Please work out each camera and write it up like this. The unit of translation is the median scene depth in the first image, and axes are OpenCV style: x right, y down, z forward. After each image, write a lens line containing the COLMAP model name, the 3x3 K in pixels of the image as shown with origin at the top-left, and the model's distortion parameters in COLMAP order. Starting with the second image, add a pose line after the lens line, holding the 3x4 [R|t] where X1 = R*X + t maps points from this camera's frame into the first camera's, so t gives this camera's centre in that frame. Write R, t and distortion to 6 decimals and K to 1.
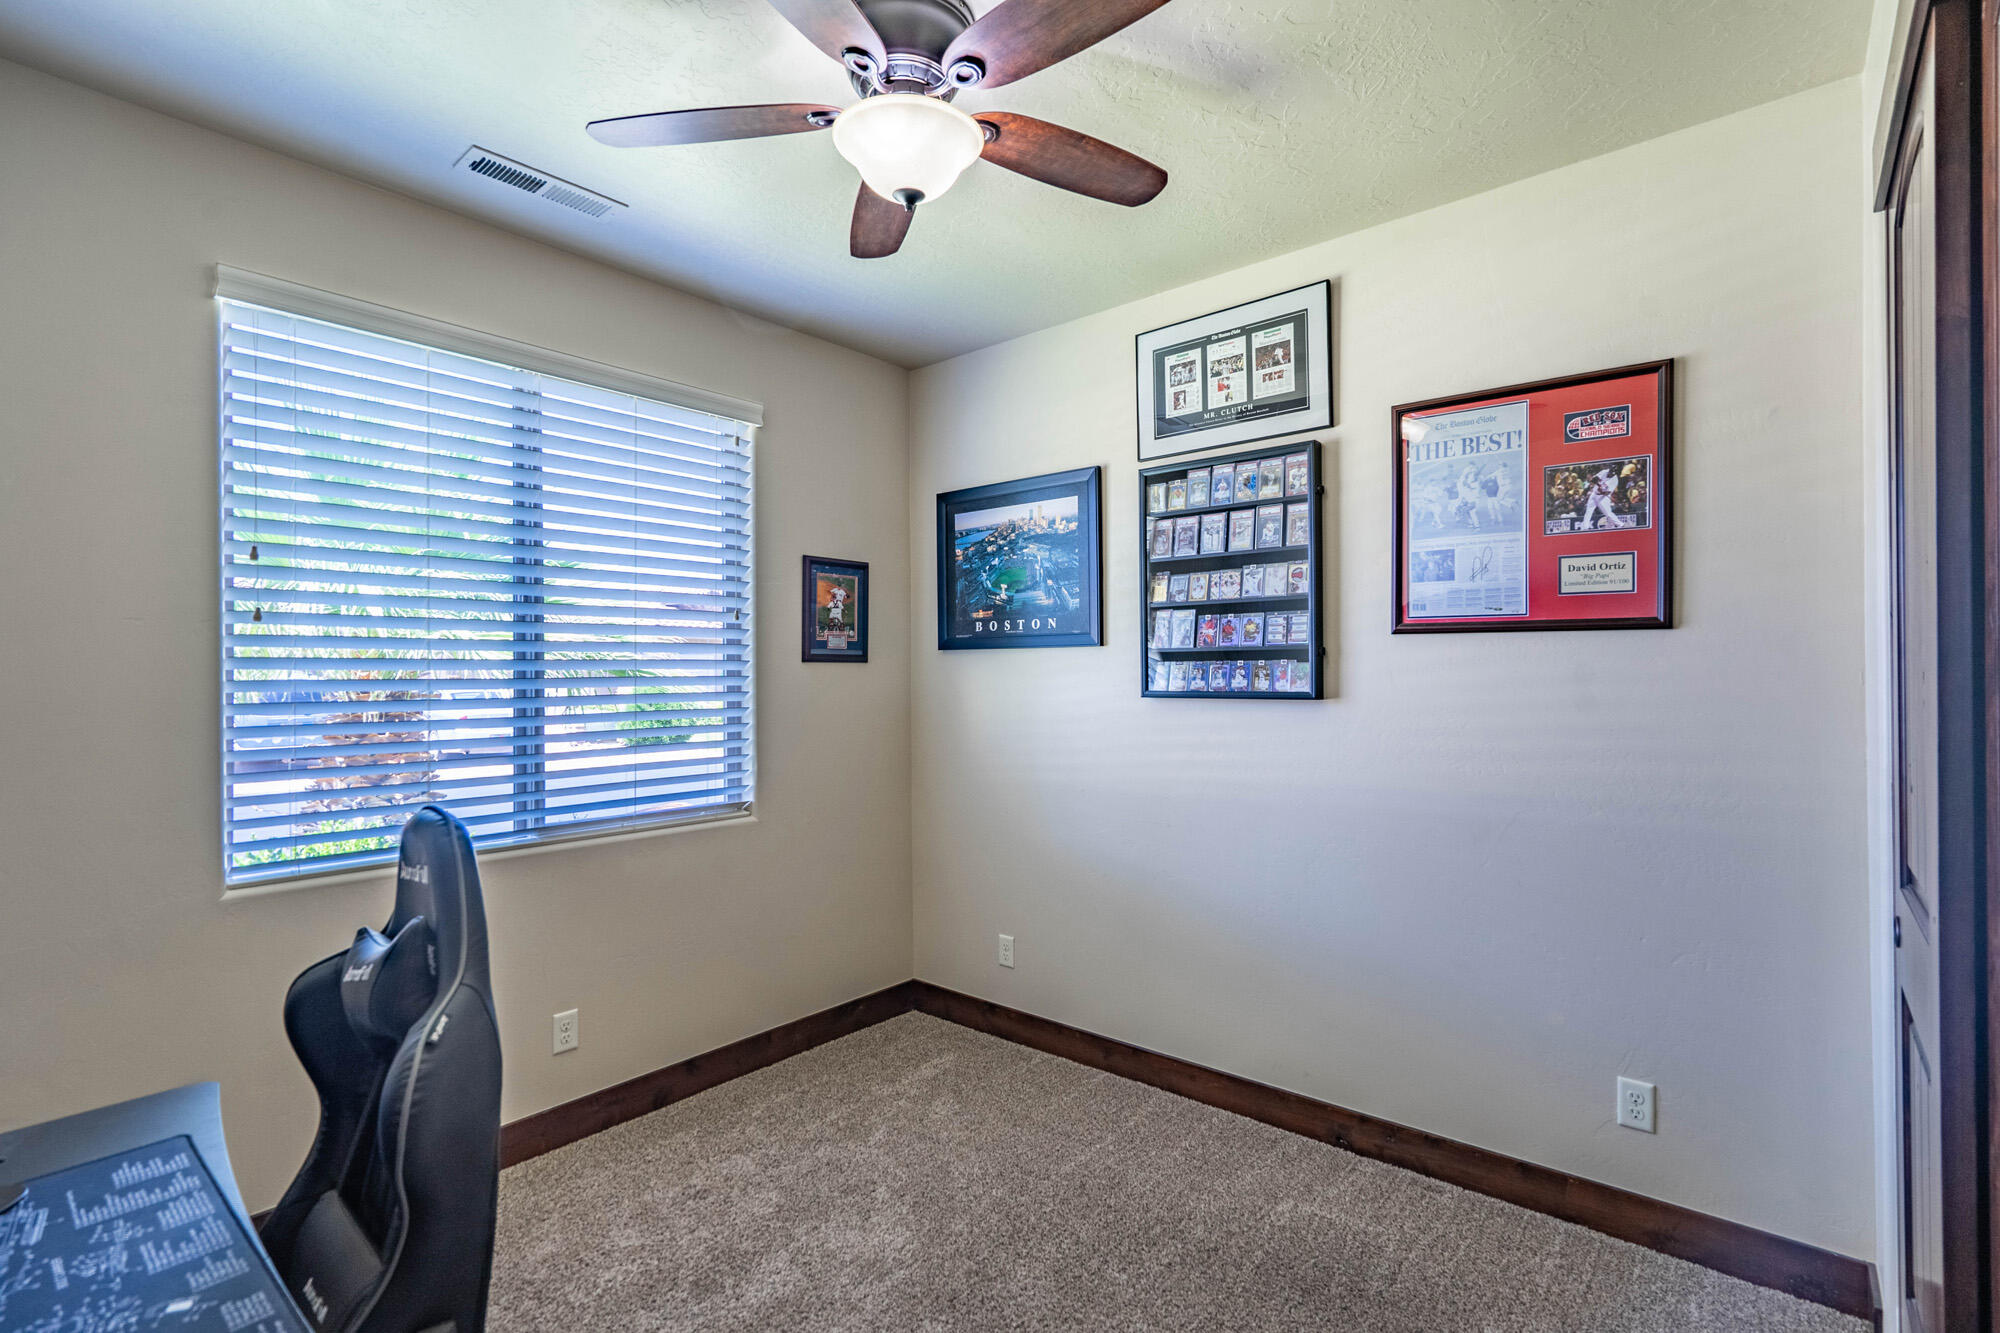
lens RADIAL K [[909.8, 0, 1013.2], [0, 909.8, 675.6], [0, 0, 1]] dist [-0.000604, 0.001448]
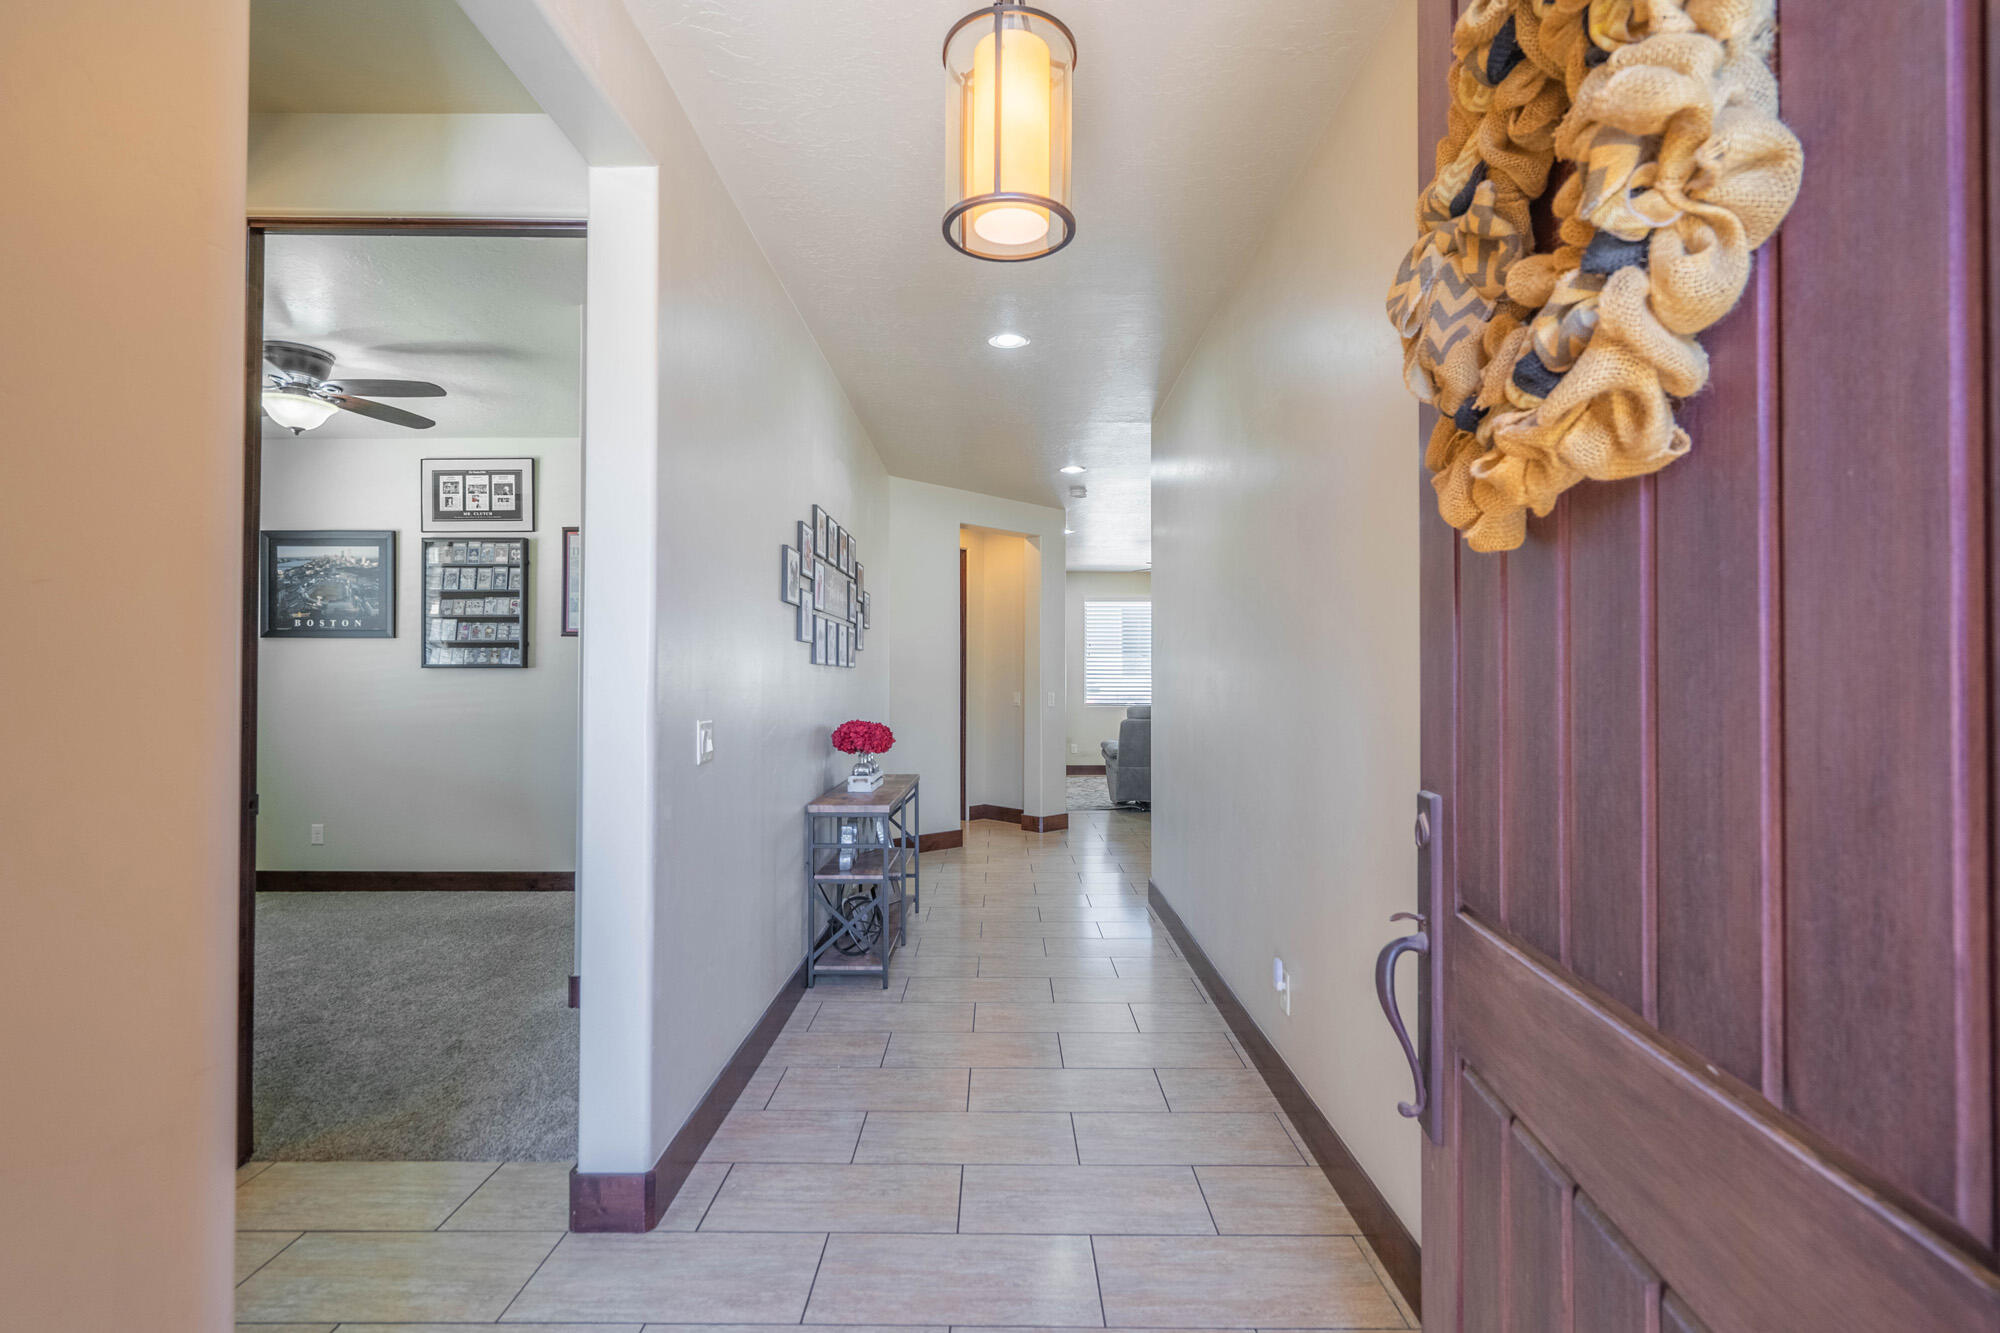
lens RADIAL K [[909.8, 0, 992.6], [0, 909.8, 635.2], [0, 0, 1]] dist [-0.000604, 0.001448]
pose [[0.775132, 0.015263, 0.631615, -0.116209], [-0.003108, 0.999788, -0.020346, -0.007617], [-0.631792, 0.013808, 0.775015, -1.078592]]
